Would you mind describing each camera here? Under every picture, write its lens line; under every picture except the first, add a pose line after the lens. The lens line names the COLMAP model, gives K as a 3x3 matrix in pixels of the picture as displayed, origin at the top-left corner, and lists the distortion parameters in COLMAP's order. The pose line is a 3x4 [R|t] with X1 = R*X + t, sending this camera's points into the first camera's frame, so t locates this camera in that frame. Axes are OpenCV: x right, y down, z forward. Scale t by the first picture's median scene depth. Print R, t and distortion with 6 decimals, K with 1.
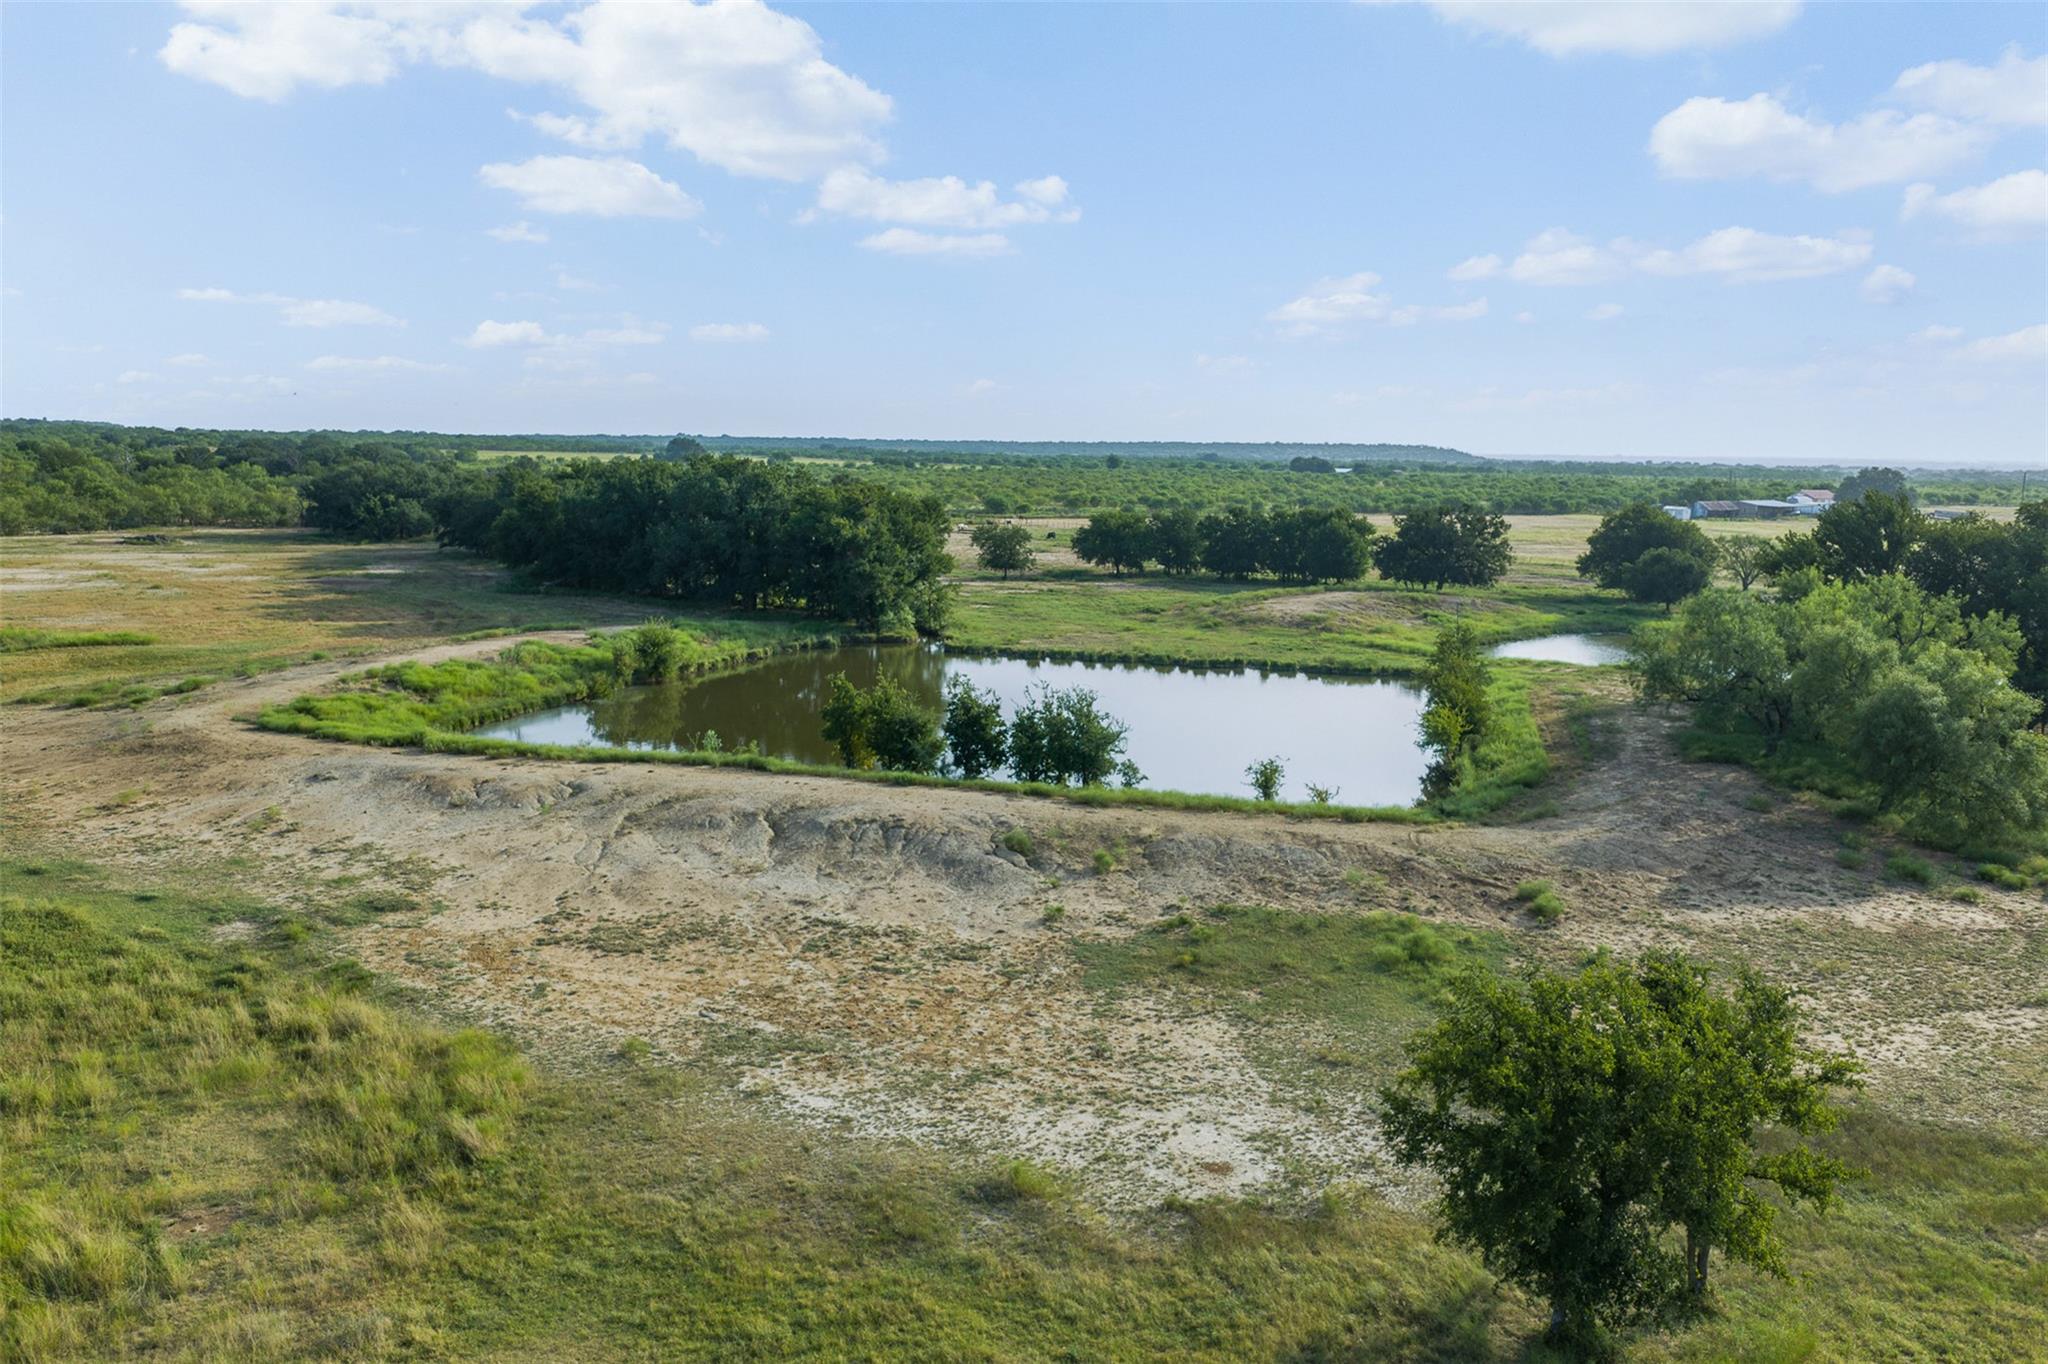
lens RADIAL K [[1692.4, 0, 1025.7], [0, 1692.4, 681.7], [0, 0, 1]] dist [-0.003311, -0.003217]
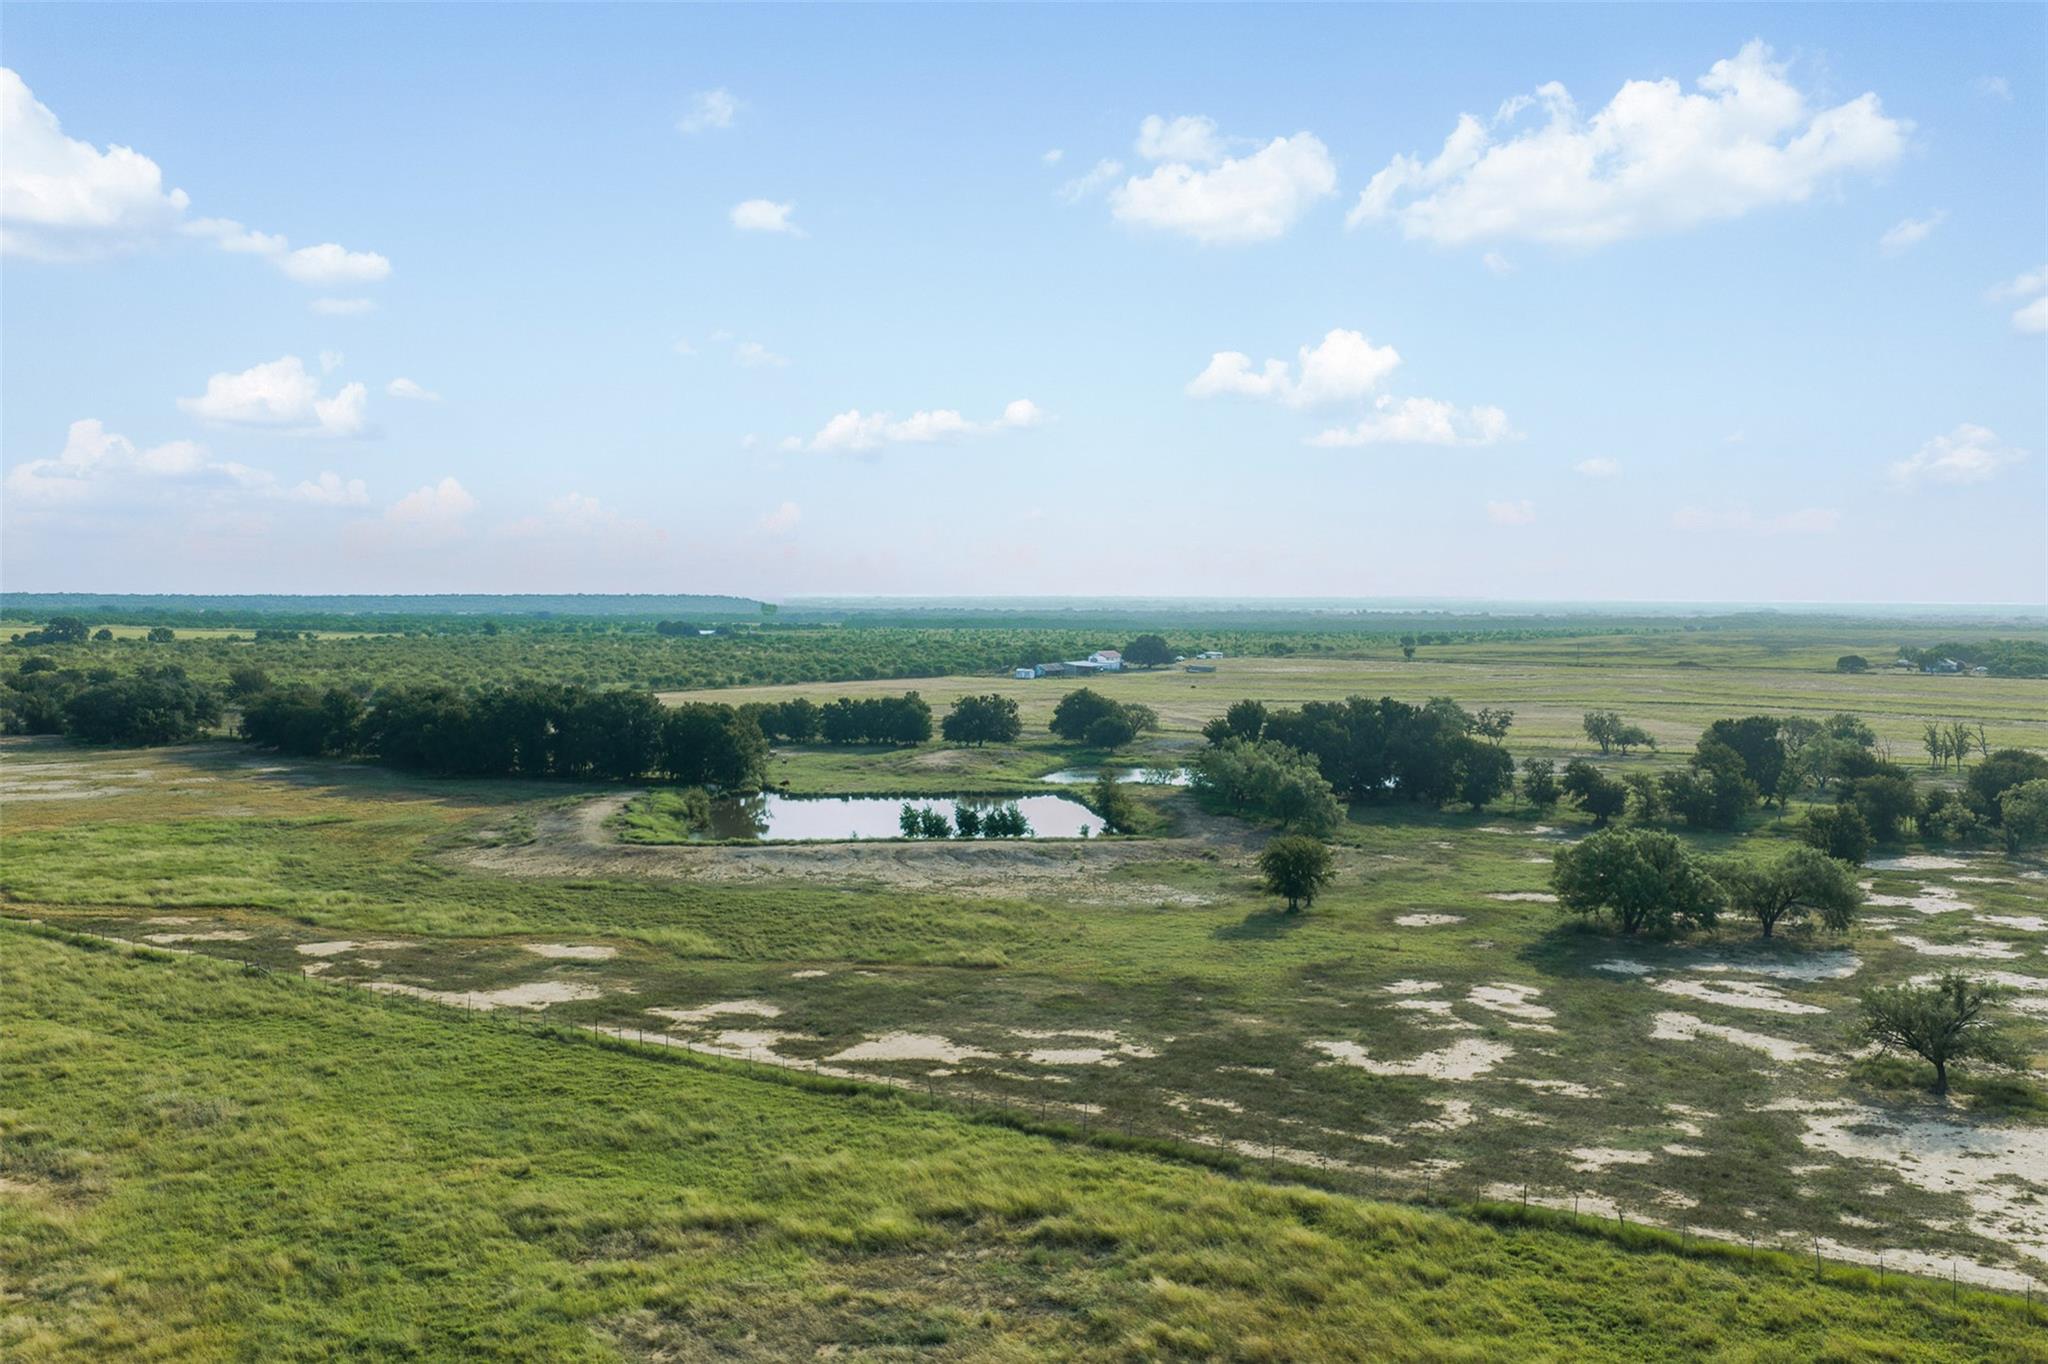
lens RADIAL K [[1692.4, 0, 1017.9], [0, 1692.4, 694.4], [0, 0, 1]] dist [-0.003311, -0.003217]
pose [[0.911406, -0.037250, 0.409819, -0.361186], [0.067786, 0.995880, -0.060231, -0.000834], [-0.405887, 0.082675, 0.910176, -0.484957]]
